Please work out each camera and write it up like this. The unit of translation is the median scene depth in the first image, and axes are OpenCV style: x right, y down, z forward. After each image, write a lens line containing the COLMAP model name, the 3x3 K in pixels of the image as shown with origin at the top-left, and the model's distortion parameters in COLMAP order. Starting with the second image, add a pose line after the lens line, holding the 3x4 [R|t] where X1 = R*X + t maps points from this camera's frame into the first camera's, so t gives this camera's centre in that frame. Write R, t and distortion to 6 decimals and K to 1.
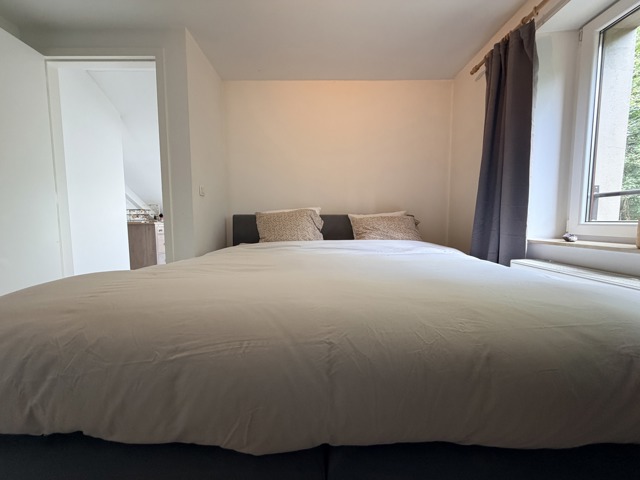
lens RADIAL K [[254.3, 0, 319.3], [0, 254.3, 240.9], [0, 0, 1]] dist [0.001638, -0.000210]
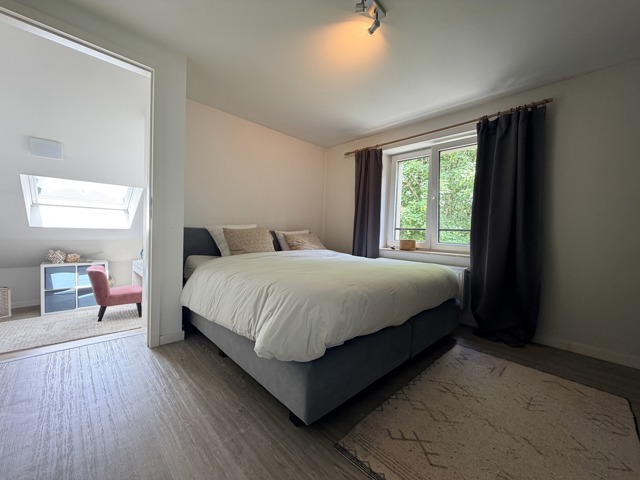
lens RADIAL K [[254.3, 0, 320.0], [0, 254.3, 240.6], [0, 0, 1]] dist [0.001638, -0.000210]
pose [[0.721713, 0.005150, 0.692174, -0.800677], [0.025959, 0.999067, -0.034501, -0.004940], [-0.691706, 0.042868, 0.720906, -0.134610]]
